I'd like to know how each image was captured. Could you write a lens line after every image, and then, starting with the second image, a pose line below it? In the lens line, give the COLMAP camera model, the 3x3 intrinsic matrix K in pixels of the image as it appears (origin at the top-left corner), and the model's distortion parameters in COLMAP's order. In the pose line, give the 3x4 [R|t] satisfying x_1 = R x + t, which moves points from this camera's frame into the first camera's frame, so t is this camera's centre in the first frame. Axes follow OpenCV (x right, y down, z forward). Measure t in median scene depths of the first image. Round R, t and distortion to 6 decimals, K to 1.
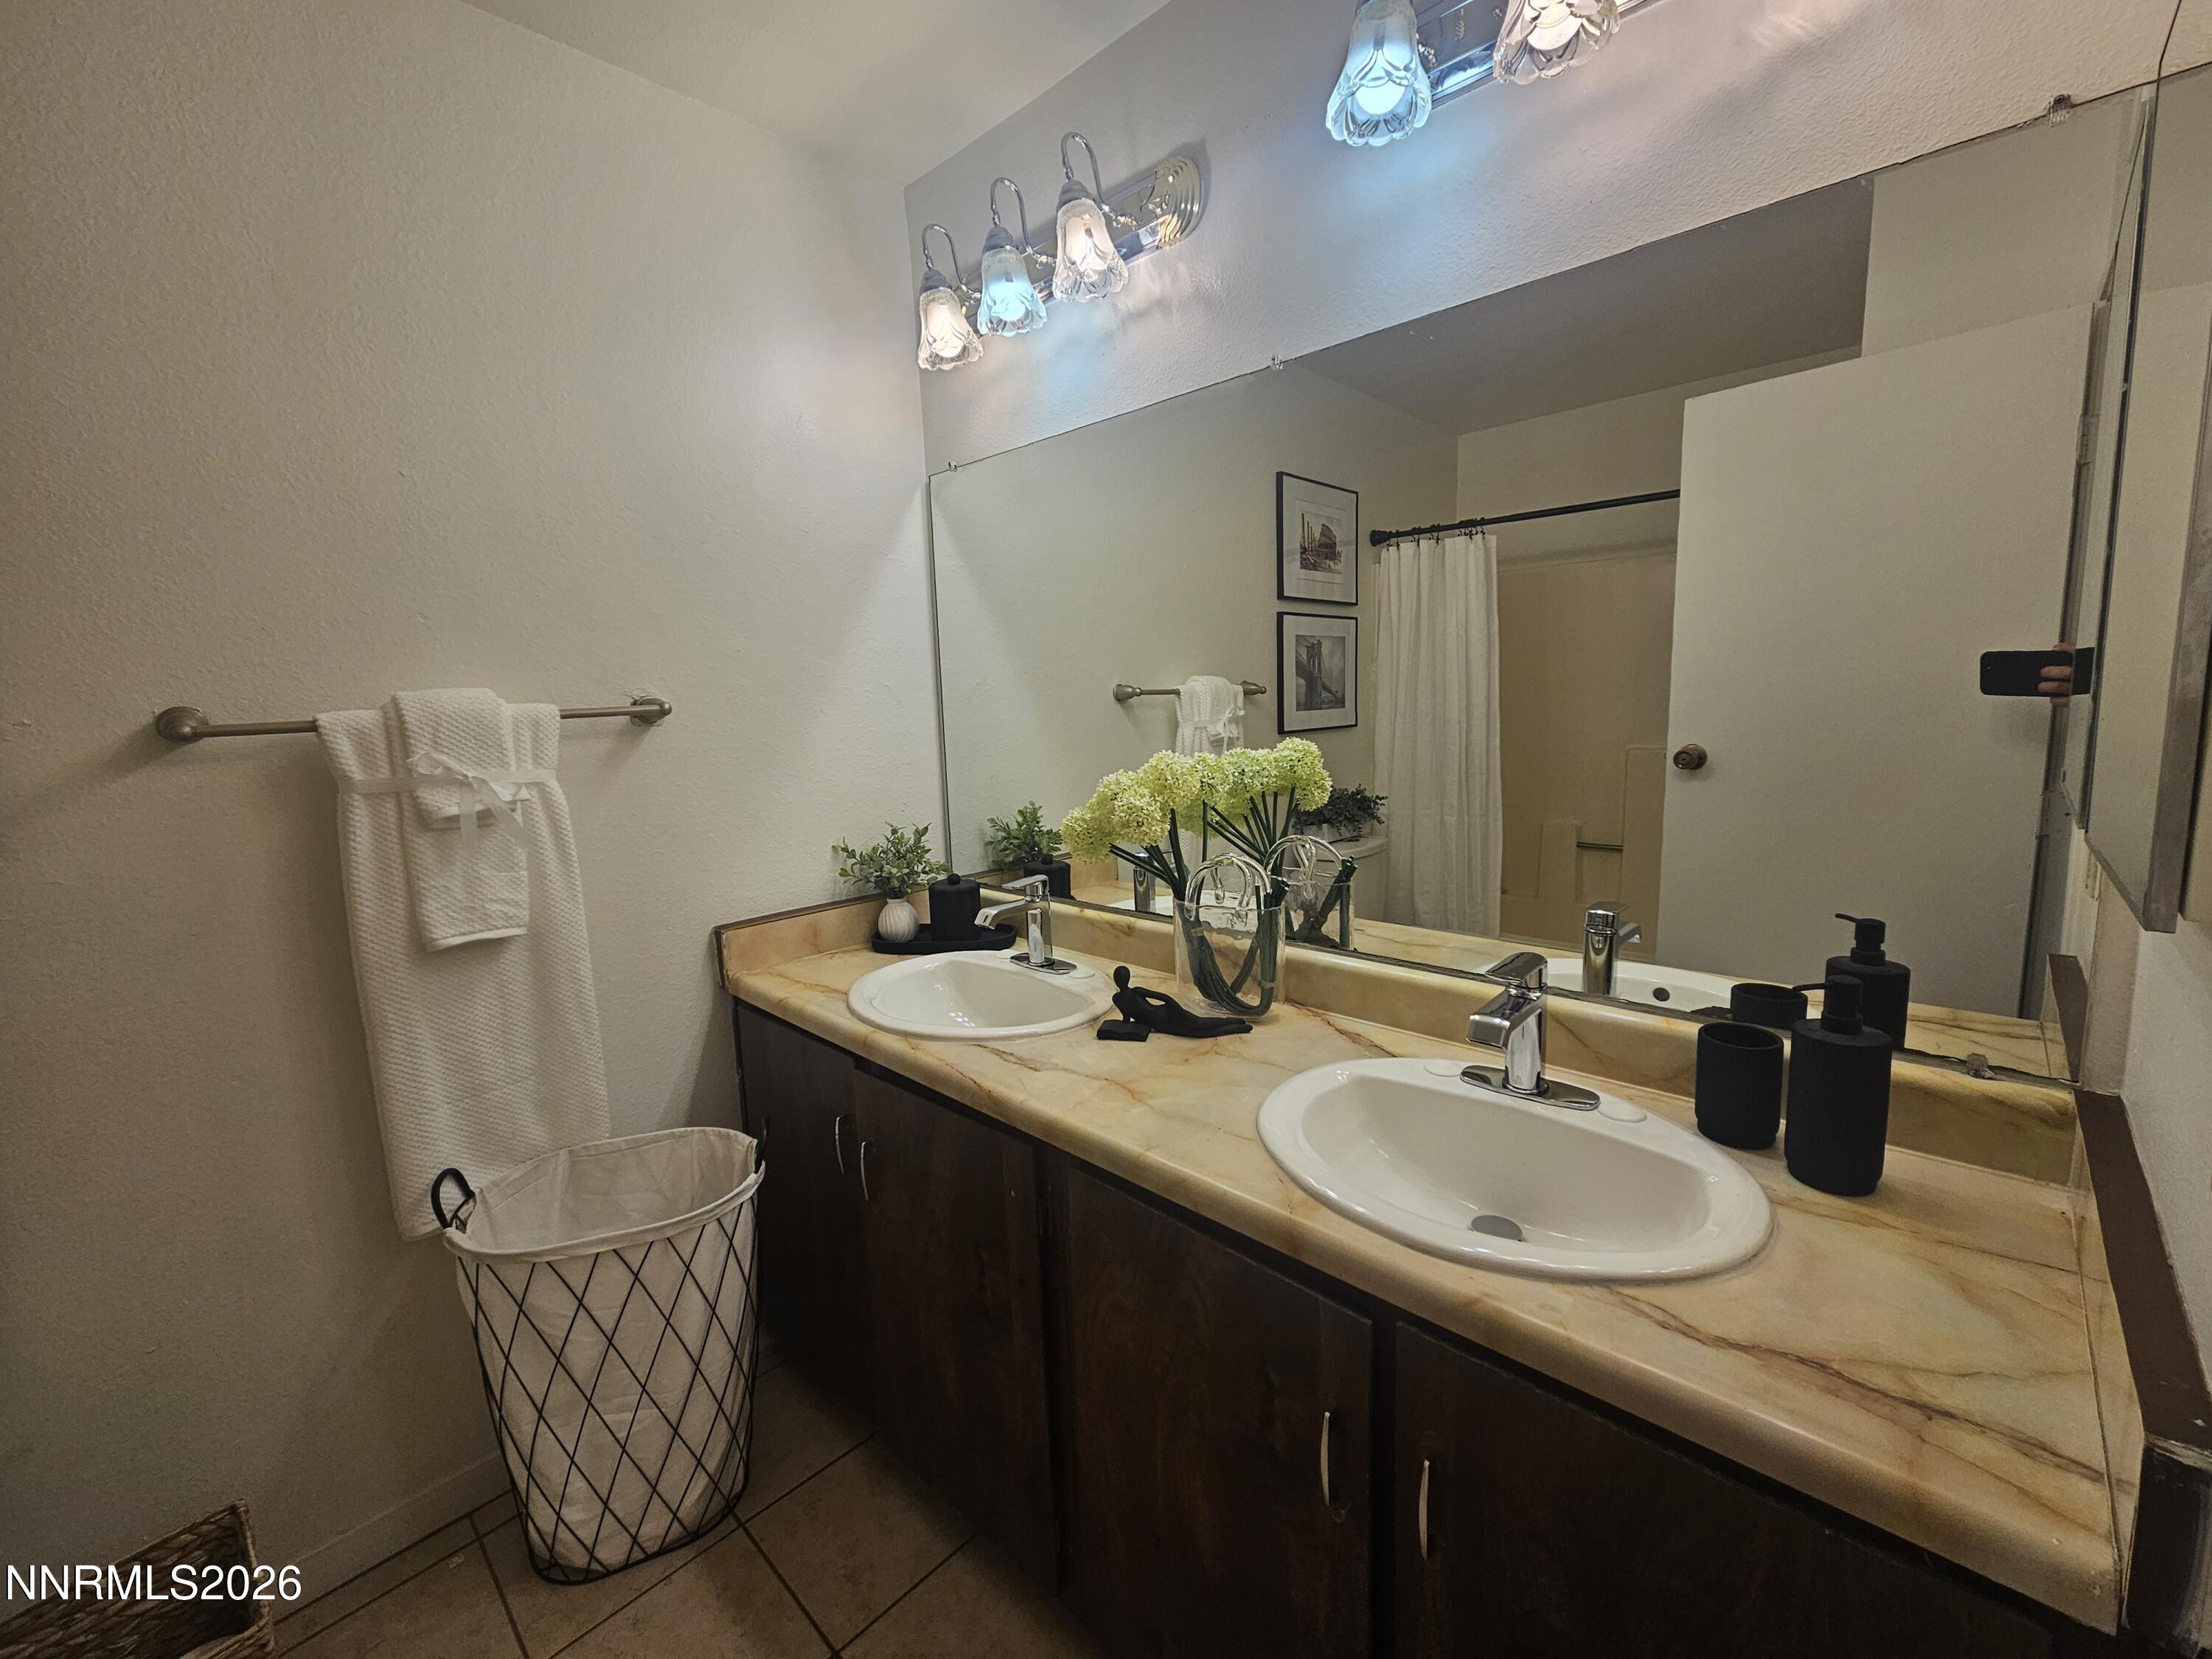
lens RADIAL K [[901.4, 0, 1102.5], [0, 901.4, 820.8], [0, 0, 1]] dist [-0.004704, -0.000811]
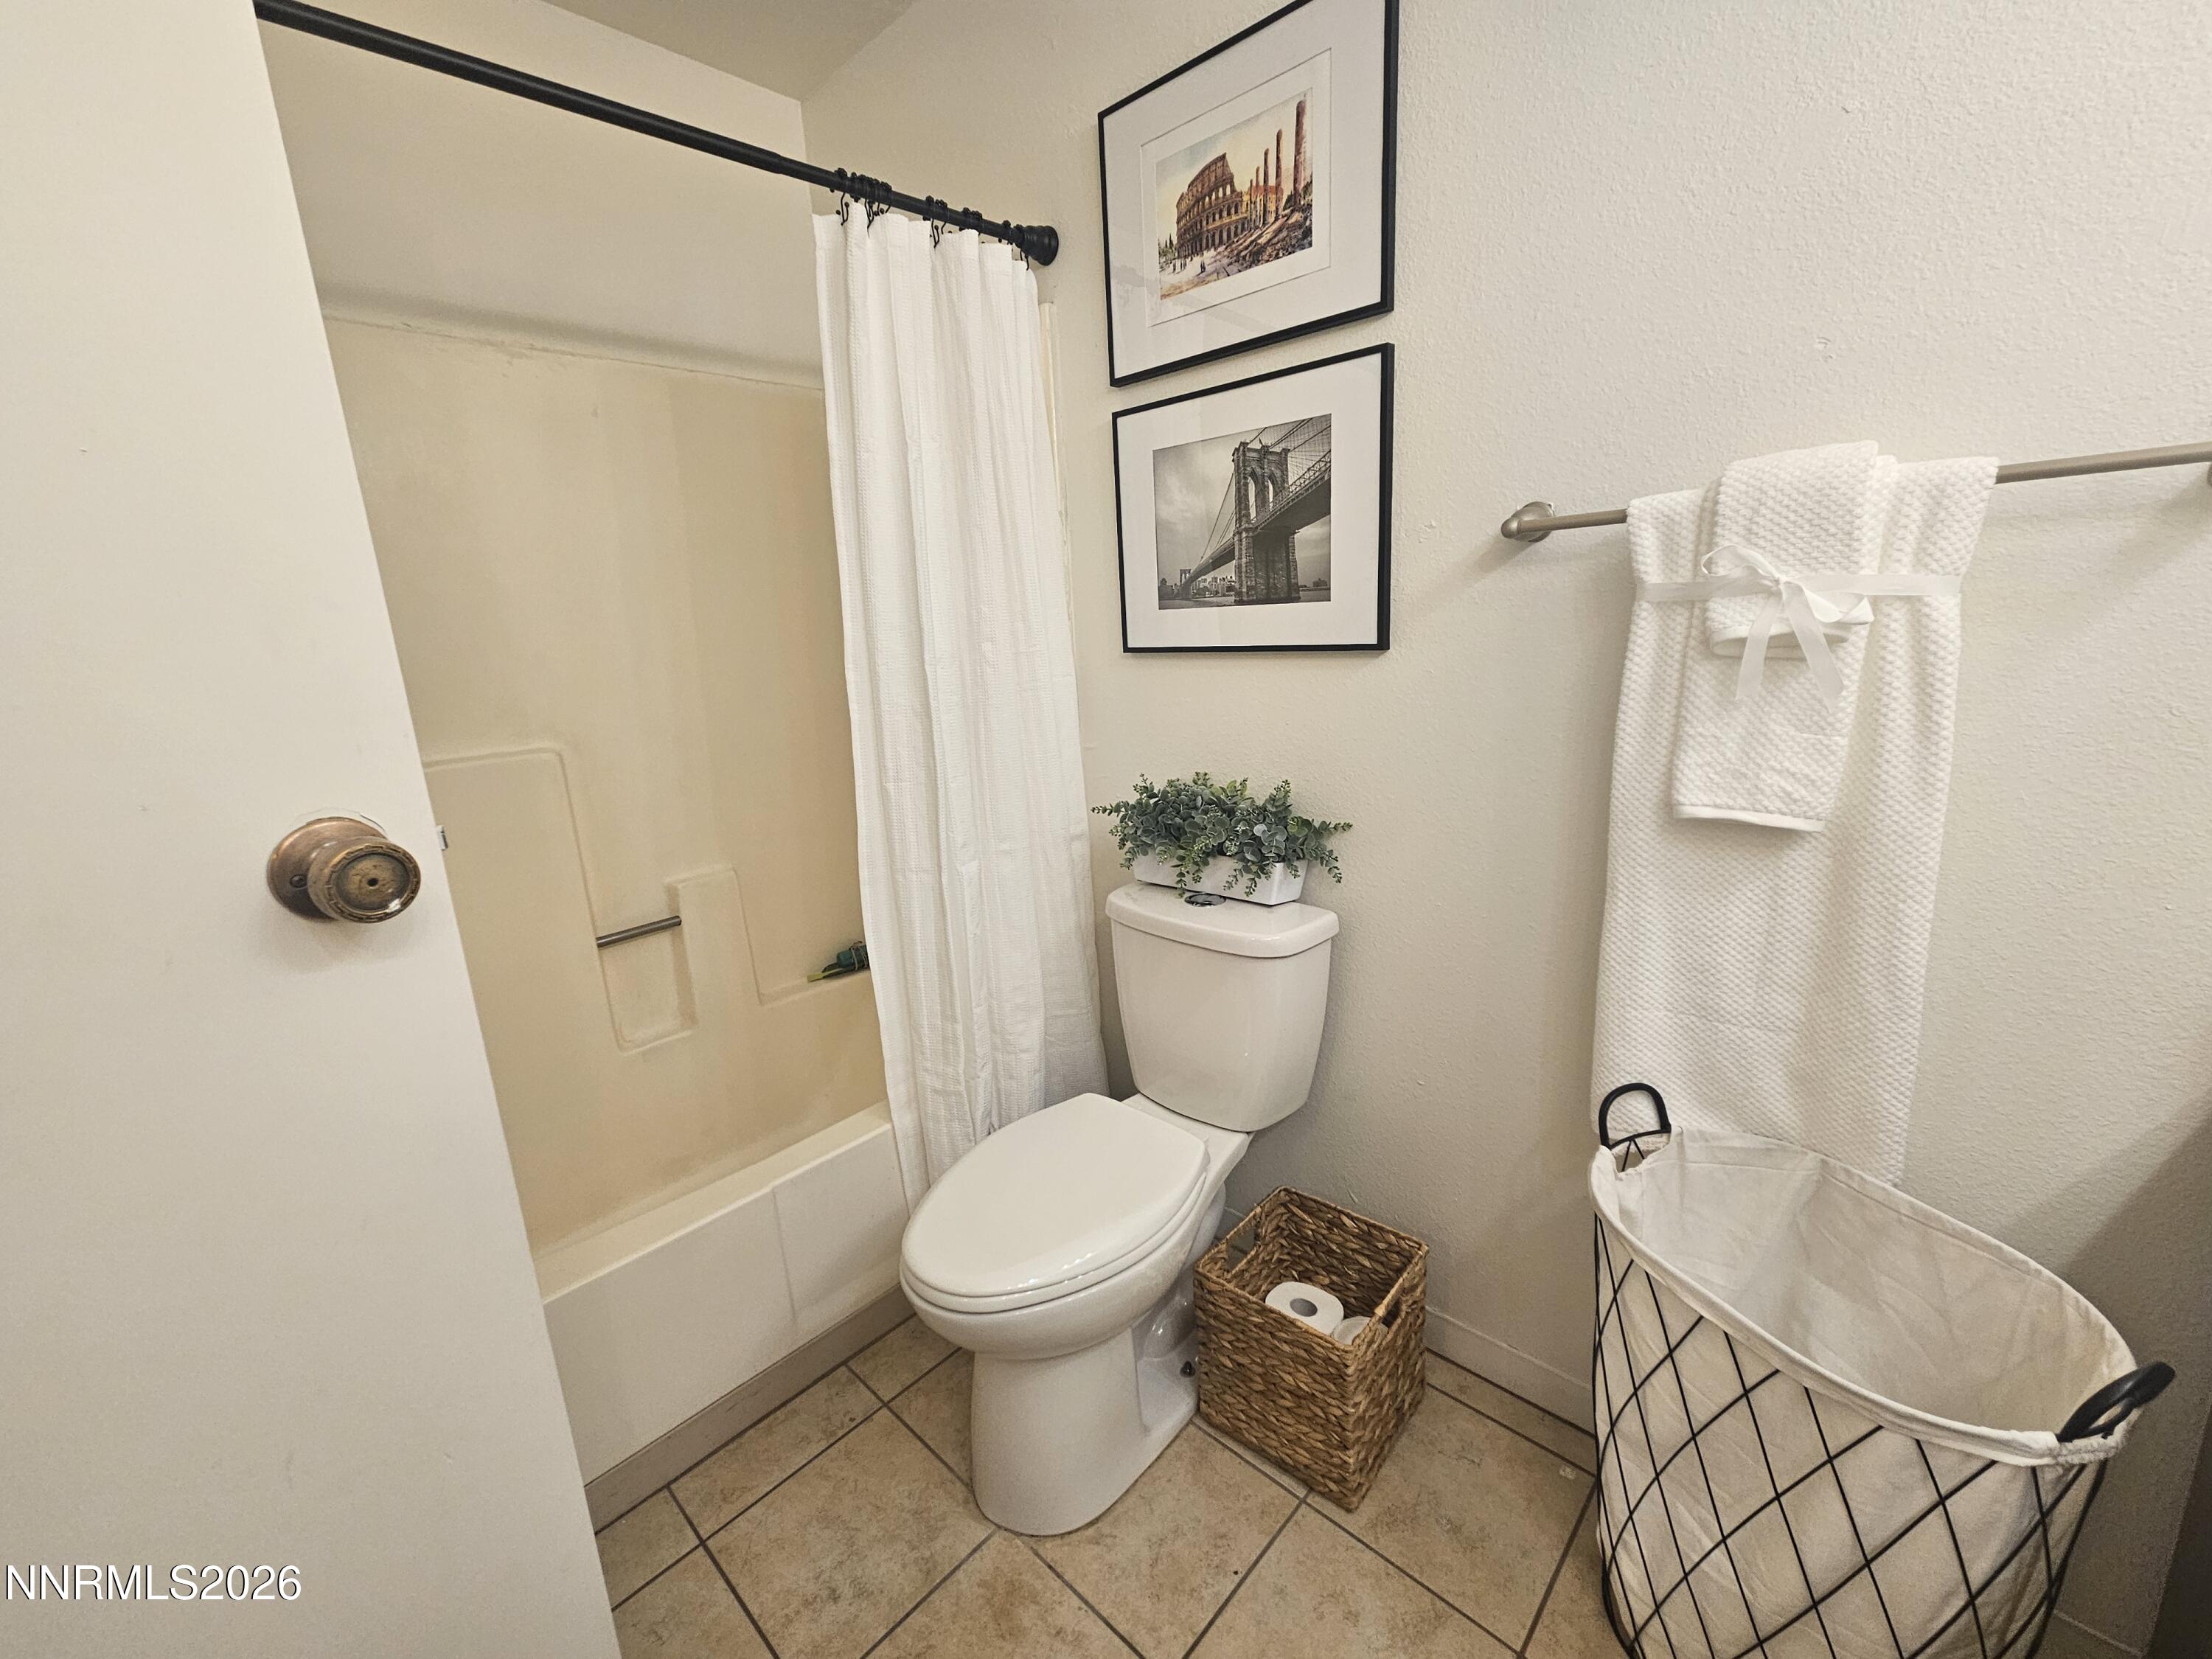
lens RADIAL K [[901.4, 0, 1103.3], [0, 901.4, 811.9], [0, 0, 1]] dist [-0.004704, -0.000811]
pose [[-0.000697, 0.250084, -0.968224, -0.007734], [-0.085281, 0.964682, 0.249230, -0.007127], [0.996357, 0.082745, 0.020656, 0.477298]]
